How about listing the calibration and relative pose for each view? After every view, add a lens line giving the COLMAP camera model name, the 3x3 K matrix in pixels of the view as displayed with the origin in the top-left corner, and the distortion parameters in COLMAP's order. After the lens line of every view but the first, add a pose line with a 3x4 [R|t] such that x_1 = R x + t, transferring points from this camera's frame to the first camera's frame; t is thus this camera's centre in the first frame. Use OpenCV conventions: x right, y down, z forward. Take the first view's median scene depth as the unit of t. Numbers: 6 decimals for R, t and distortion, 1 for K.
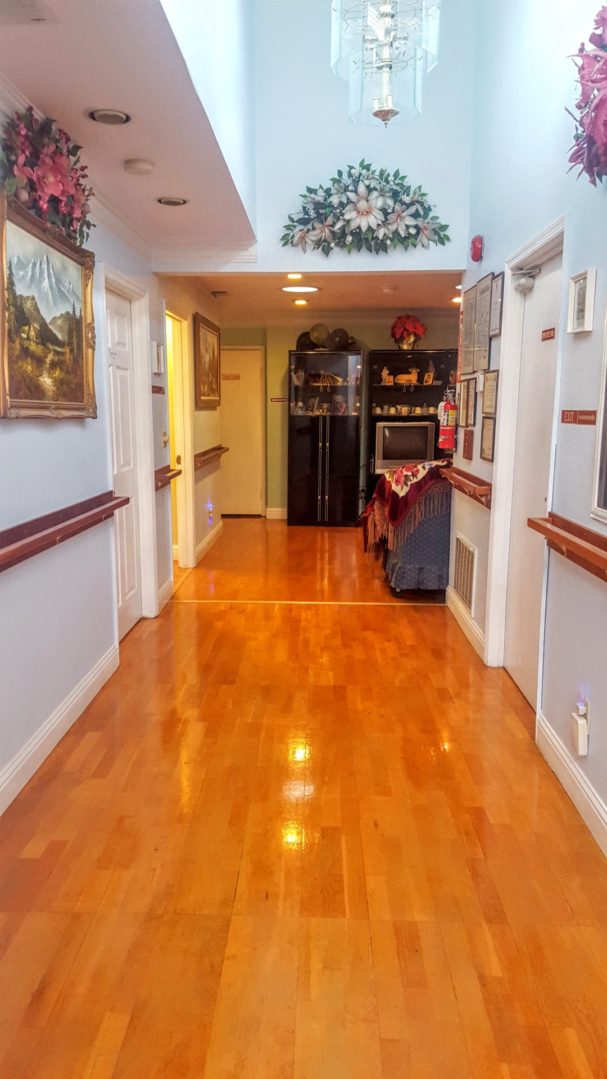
lens RADIAL K [[797.2, 0, 303.5], [0, 797.2, 539.5], [0, 0, 1]] dist [0.000517, -0.001624]
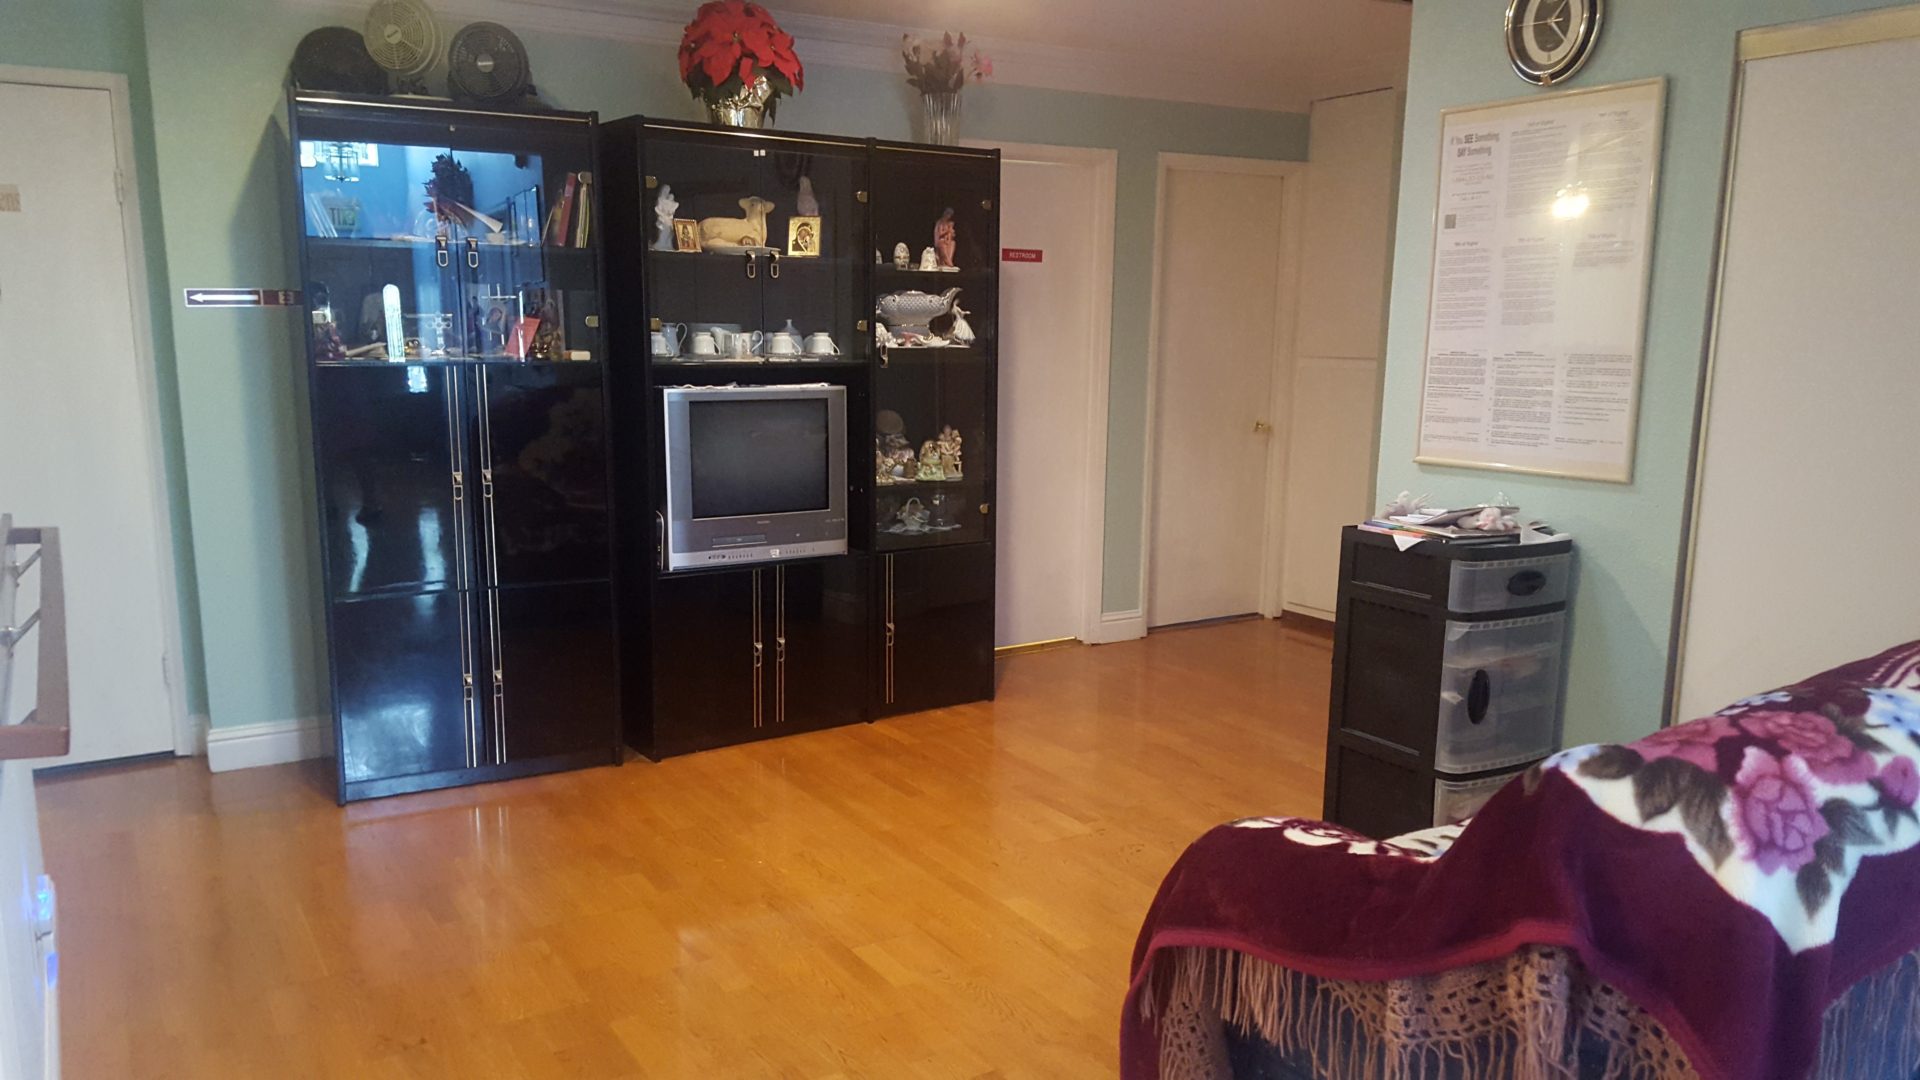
lens RADIAL K [[1418.6, 0, 961.2], [0, 1418.6, 617.3], [0, 0, 1]] dist [0.000517, -0.001624]
pose [[0.835409, -0.096517, 0.541088, -0.092505], [0.076931, 0.995303, 0.058761, -0.088440], [-0.544218, -0.007463, 0.838911, 0.529446]]
